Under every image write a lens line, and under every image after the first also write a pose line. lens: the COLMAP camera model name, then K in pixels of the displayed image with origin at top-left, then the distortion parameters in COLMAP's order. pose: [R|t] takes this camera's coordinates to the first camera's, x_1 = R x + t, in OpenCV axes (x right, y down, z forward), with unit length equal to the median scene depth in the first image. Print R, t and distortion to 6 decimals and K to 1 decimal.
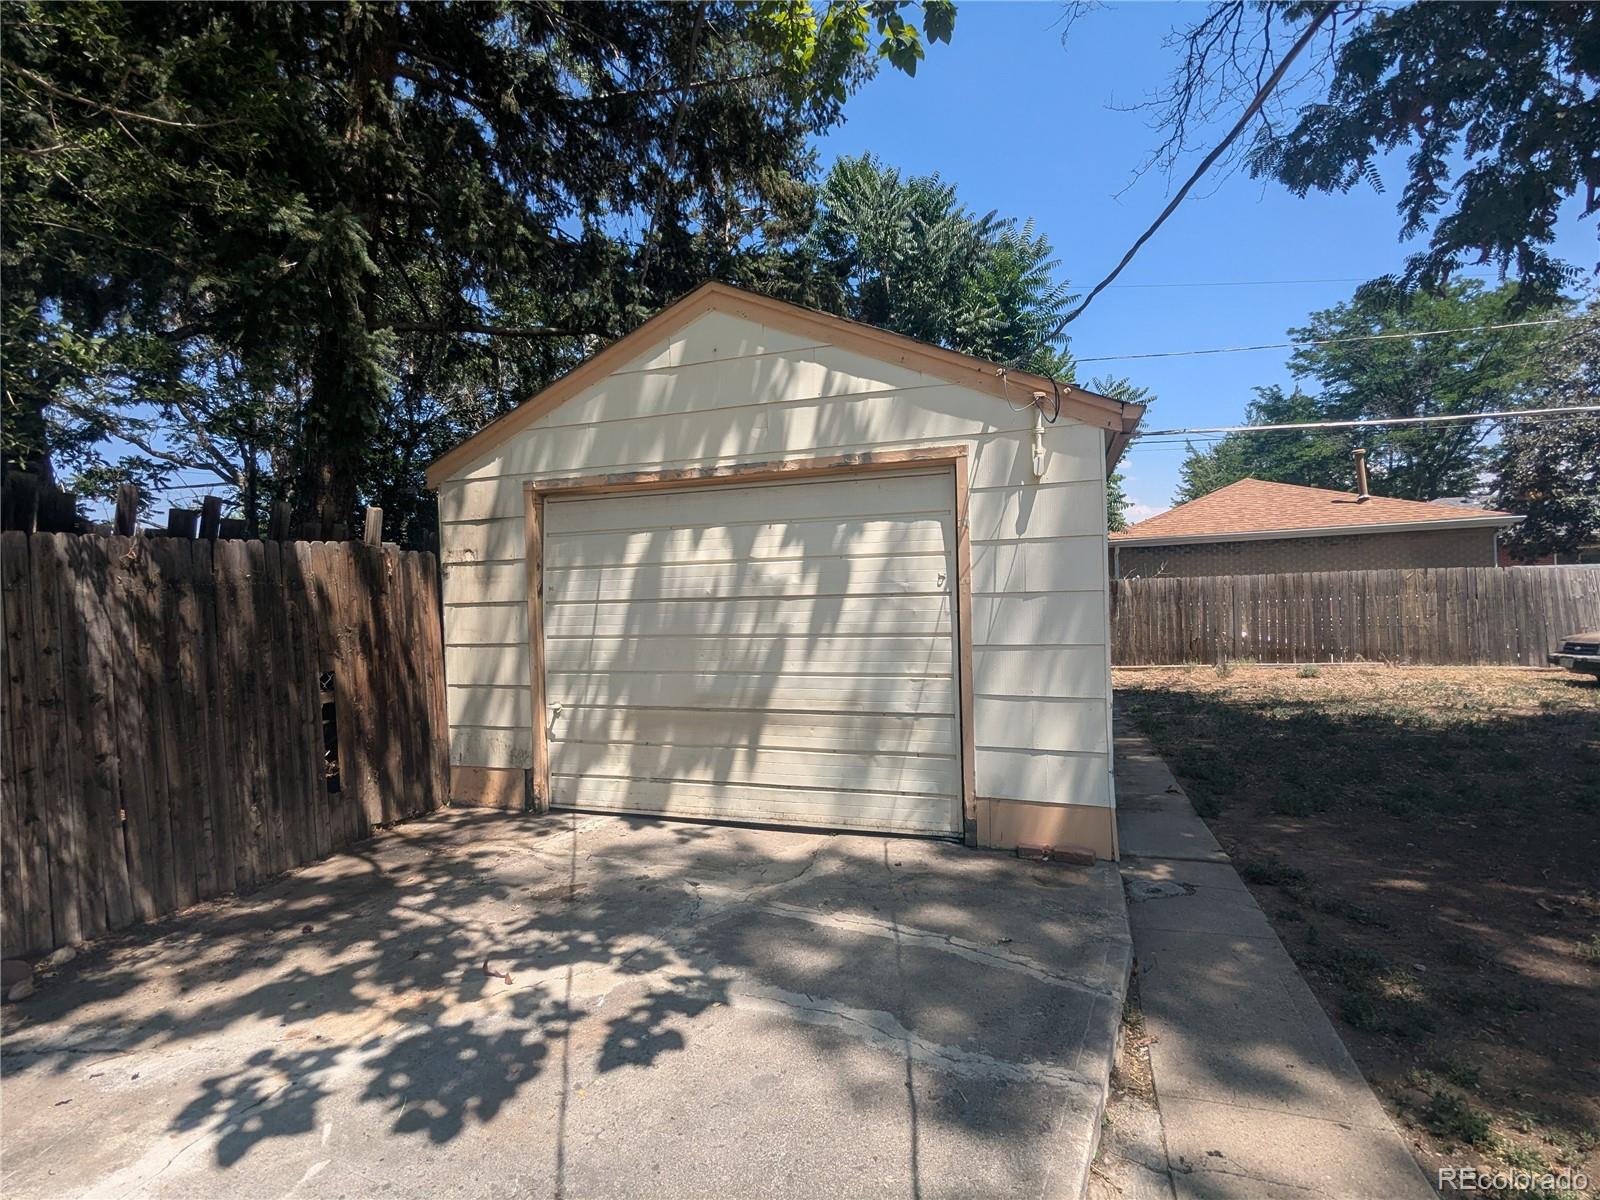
lens RADIAL K [[759.5, 0, 804.2], [0, 759.5, 597.0], [0, 0, 1]] dist [-0.005968, 0.004899]
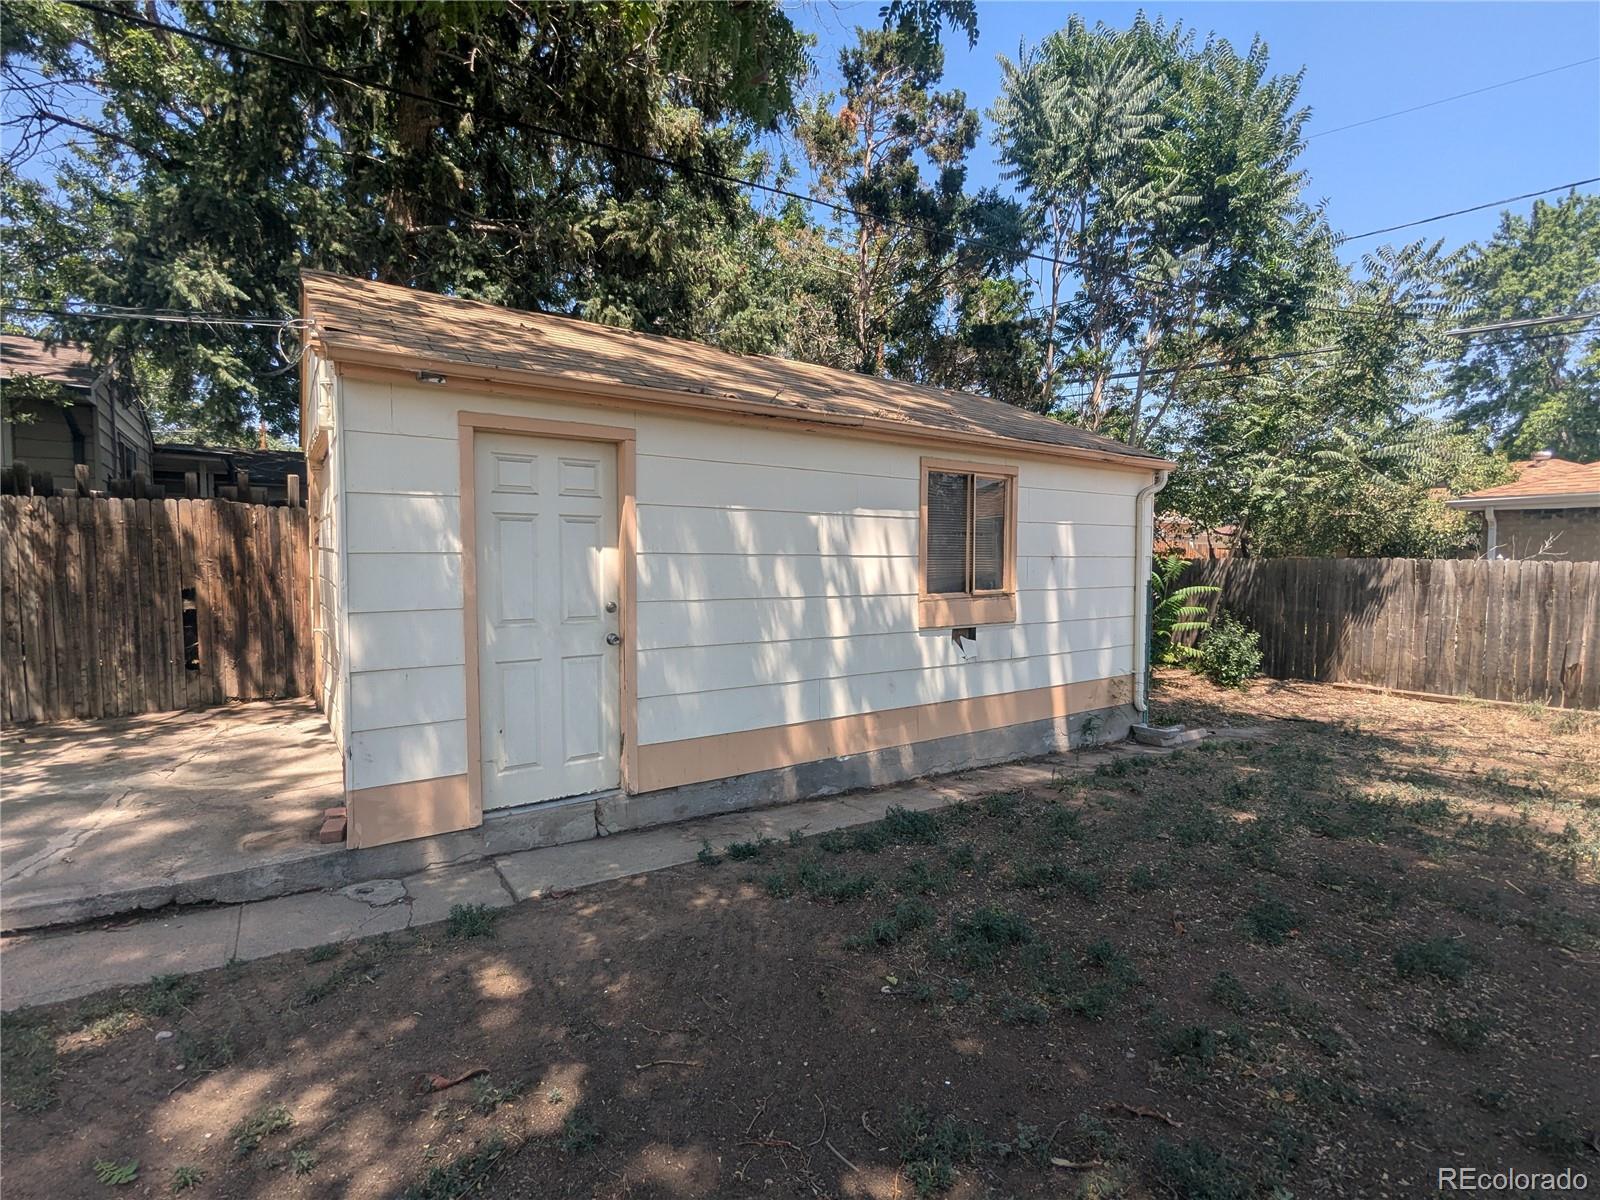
lens RADIAL K [[773.1, 0, 799.4], [0, 773.1, 572.8], [0, 0, 1]] dist [0.003096, 0.001099]
pose [[0.801231, 0.064544, -0.594864, 1.279625], [-0.045641, 0.997861, 0.046796, -0.058735], [0.596612, -0.010344, 0.802463, 0.514891]]
